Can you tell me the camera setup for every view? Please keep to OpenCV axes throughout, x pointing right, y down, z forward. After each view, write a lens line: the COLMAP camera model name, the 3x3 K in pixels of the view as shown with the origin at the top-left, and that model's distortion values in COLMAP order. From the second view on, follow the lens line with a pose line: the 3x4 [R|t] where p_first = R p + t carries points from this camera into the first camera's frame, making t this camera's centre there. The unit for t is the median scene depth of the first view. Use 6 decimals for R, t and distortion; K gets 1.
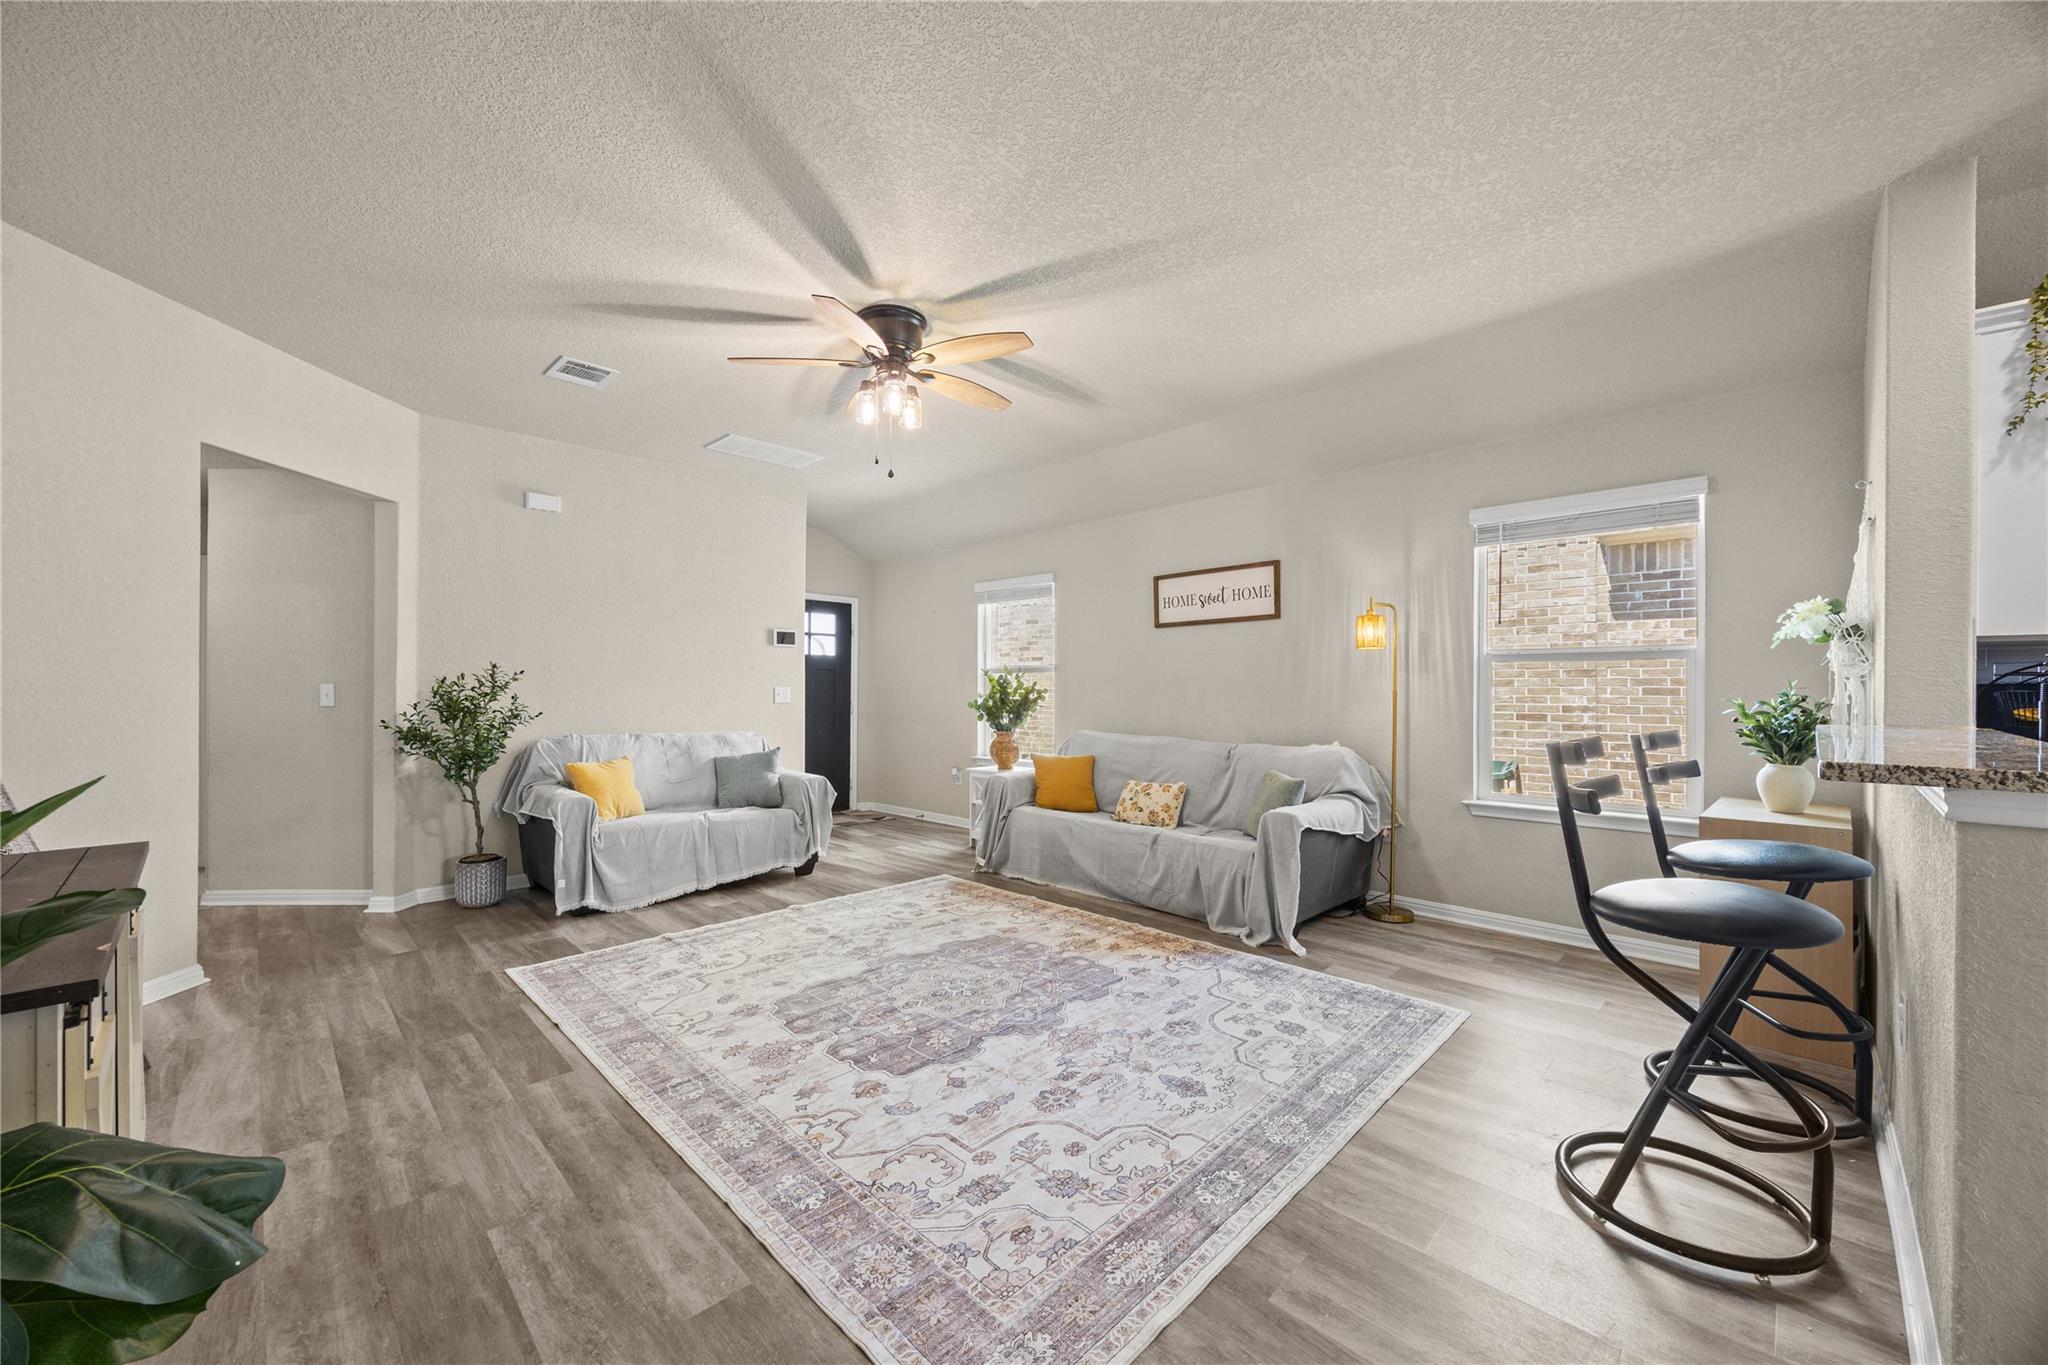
lens RADIAL K [[778.1, 0, 1010.2], [0, 778.1, 685.6], [0, 0, 1]] dist [-0.004003, 0.000880]
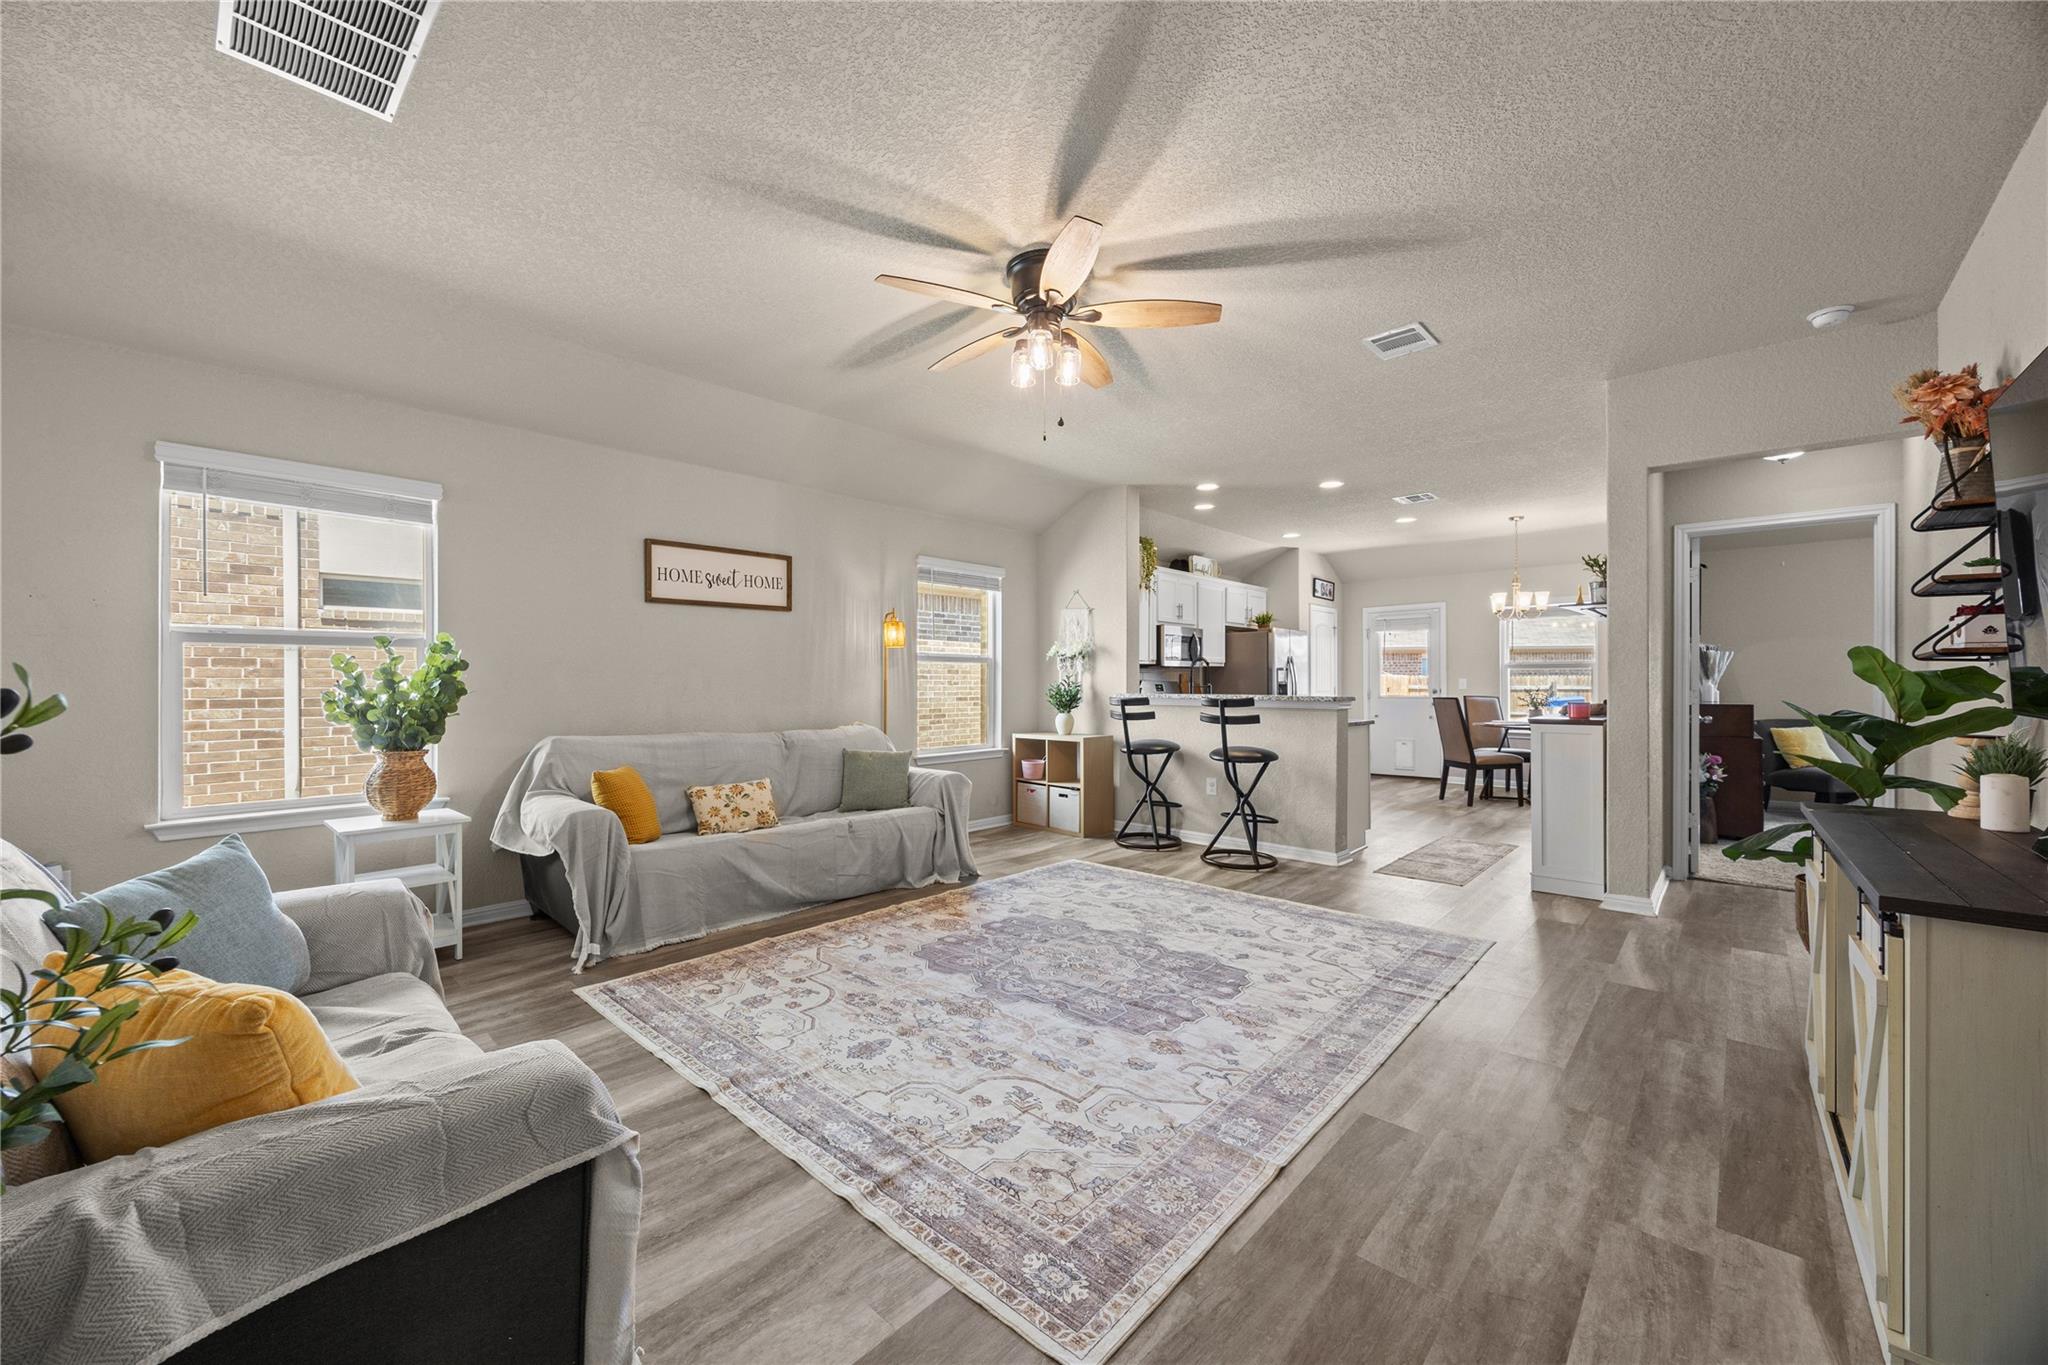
lens RADIAL K [[778.1, 0, 1020.8], [0, 778.1, 677.7], [0, 0, 1]] dist [-0.004003, 0.000880]
pose [[-0.045309, 0.008317, 0.998938, -1.092959], [-0.003198, 0.999959, -0.008470, 0.018281], [-0.998968, -0.003578, -0.045281, 1.103593]]
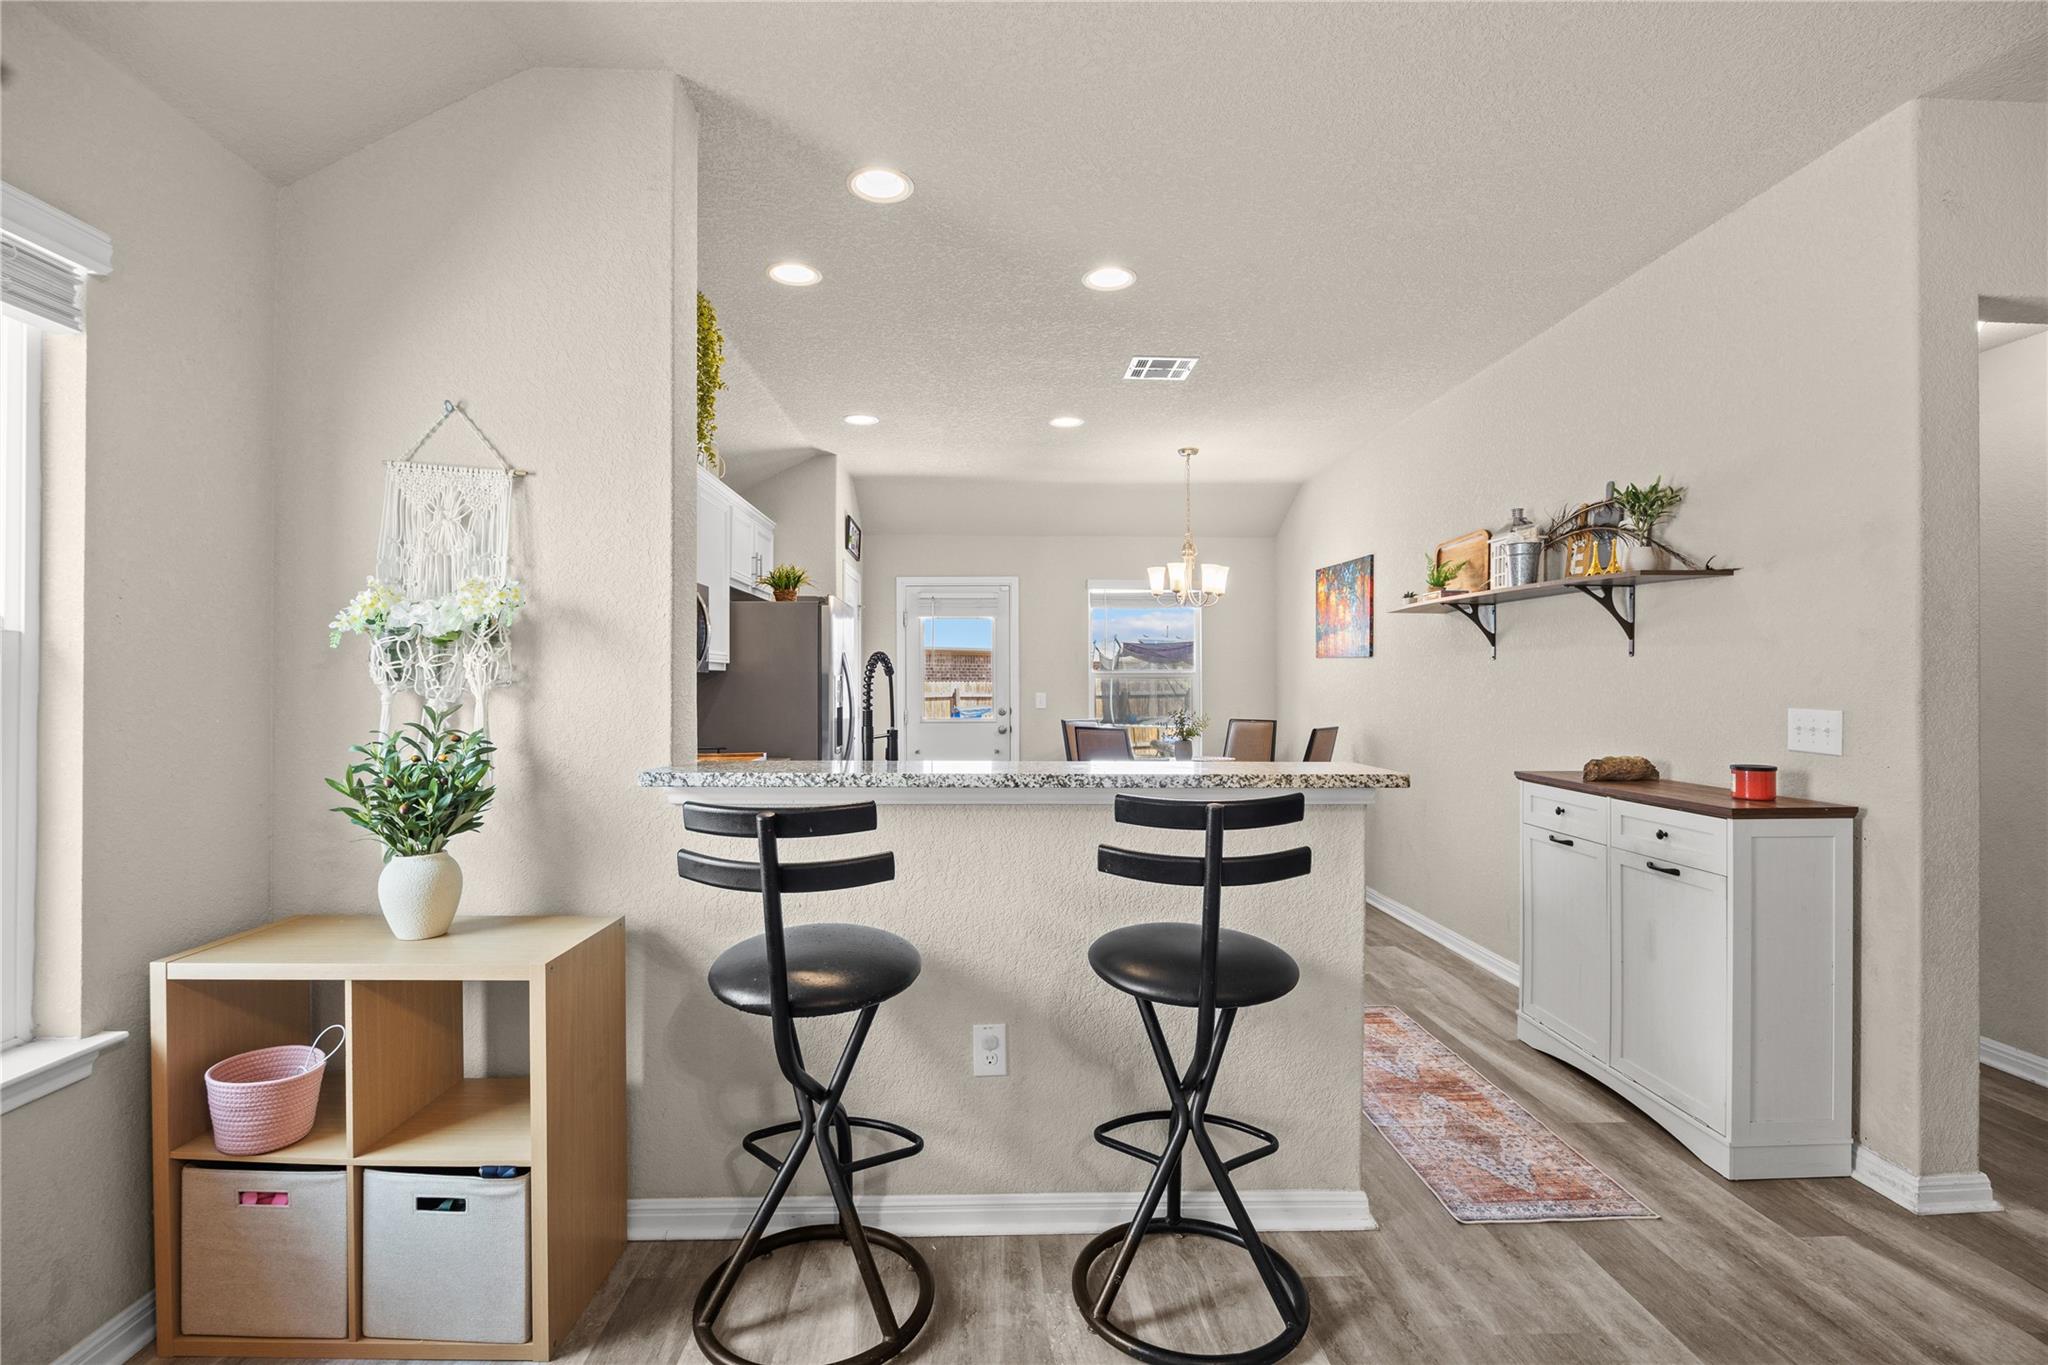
lens RADIAL K [[930.7, 0, 1015.4], [0, 930.7, 687.1], [0, 0, 1]] dist [-0.014862, -0.000665]
pose [[-0.737456, -0.002881, 0.675390, 0.186872], [-0.004184, 0.999991, -0.000303, -0.021210], [-0.675383, -0.003050, -0.737461, 1.087652]]
